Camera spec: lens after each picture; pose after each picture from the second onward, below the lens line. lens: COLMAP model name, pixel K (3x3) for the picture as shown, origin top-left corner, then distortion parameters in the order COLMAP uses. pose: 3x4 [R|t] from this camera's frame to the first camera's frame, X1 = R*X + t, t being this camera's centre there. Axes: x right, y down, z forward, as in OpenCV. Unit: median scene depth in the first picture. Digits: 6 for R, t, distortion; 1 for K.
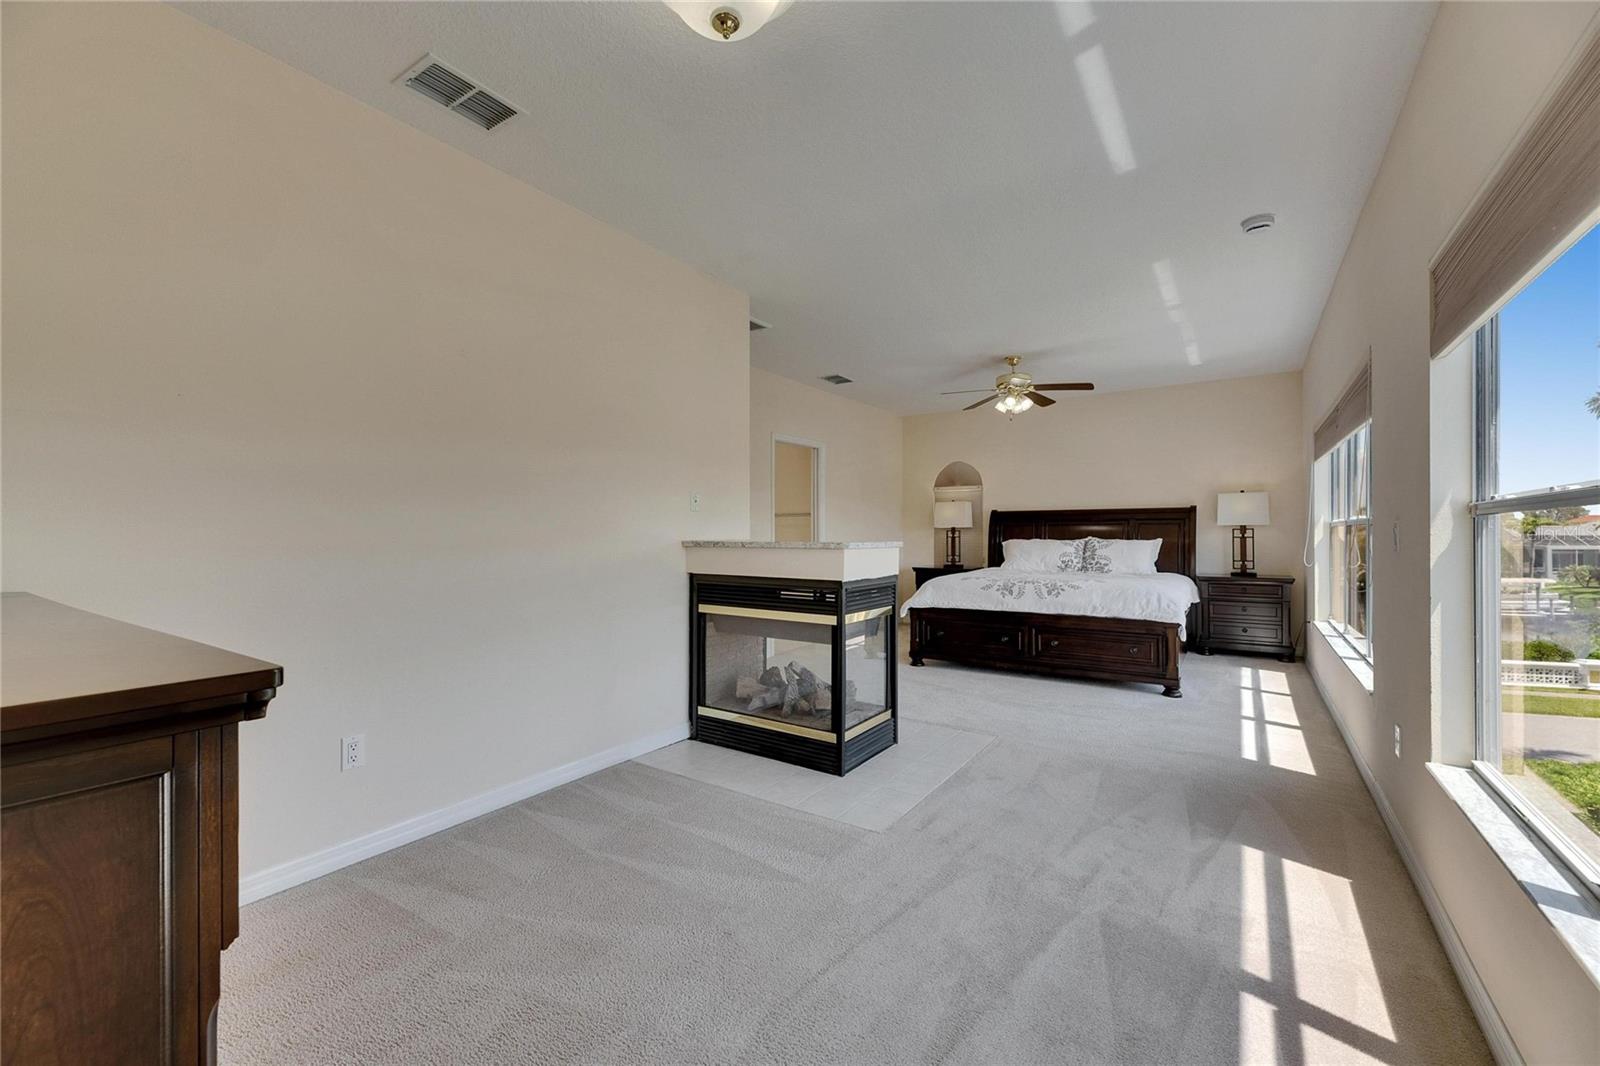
lens RADIAL K [[646.1, 0, 796.6], [0, 646.1, 530.1], [0, 0, 1]] dist [0.010620, -0.000872]
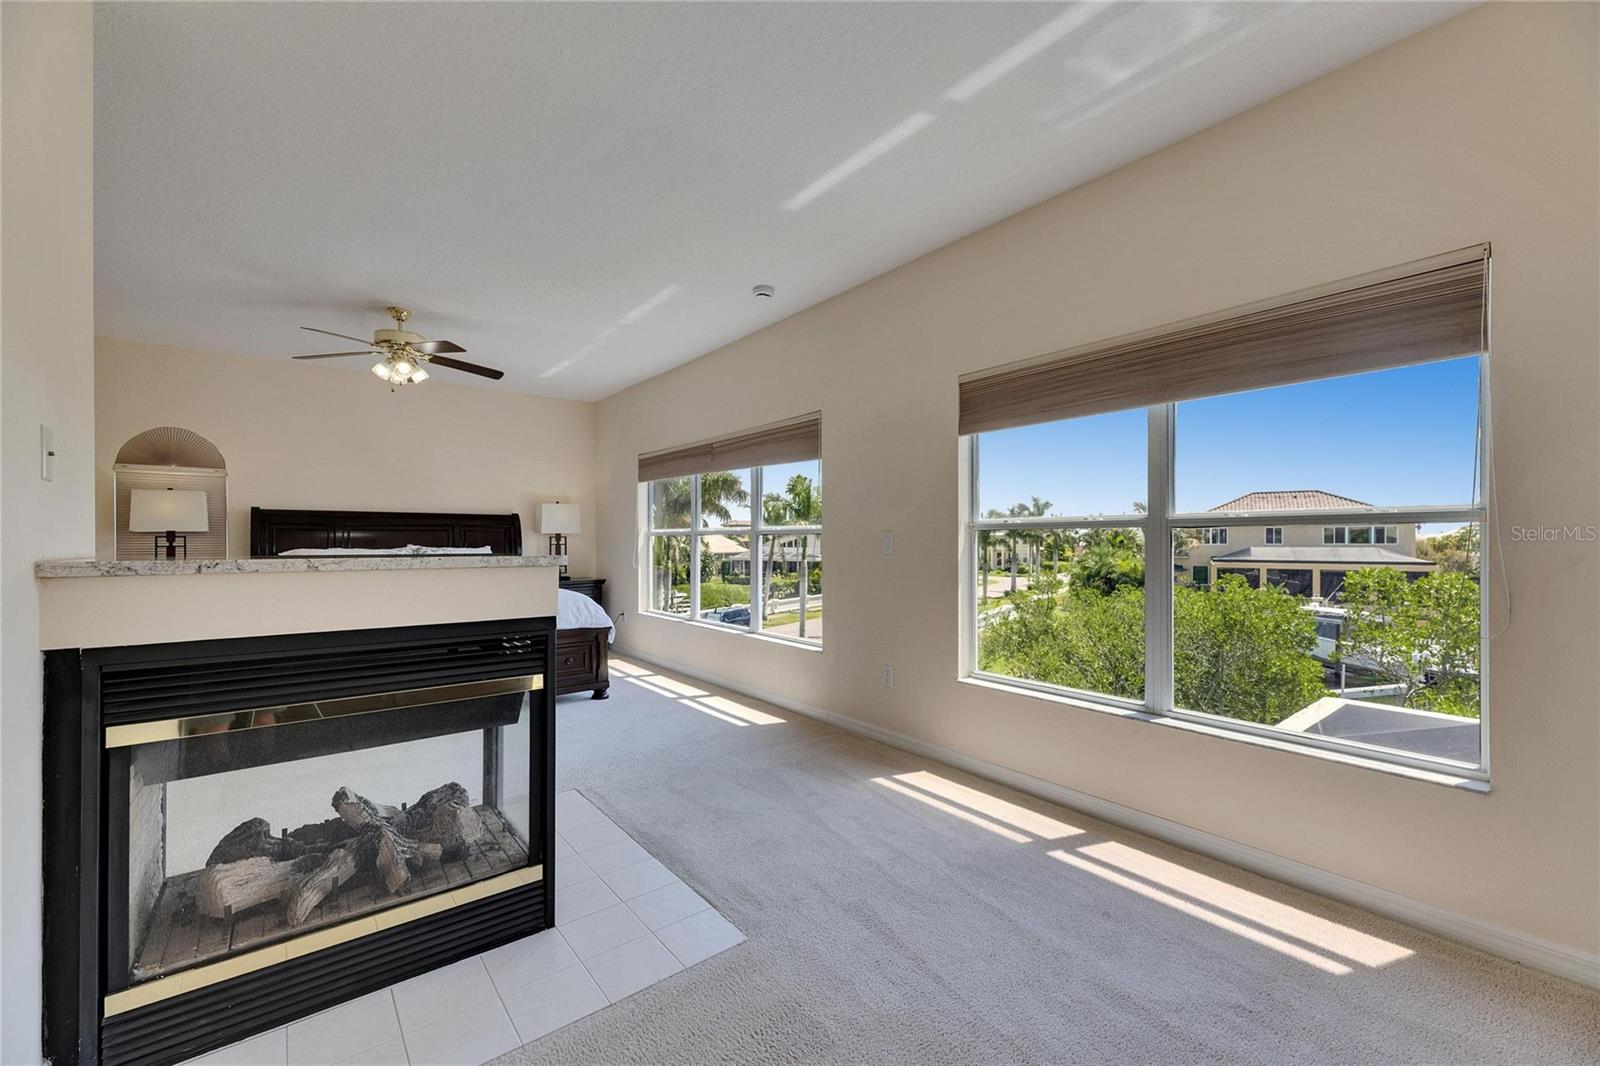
lens RADIAL K [[646.1, 0, 797.7], [0, 646.1, 537.6], [0, 0, 1]] dist [0.010620, -0.000872]
pose [[0.297040, 0.005283, 0.954850, -0.313256], [-0.005057, 0.999979, -0.003959, 0.002570], [-0.954852, -0.003652, 0.297061, 0.394685]]
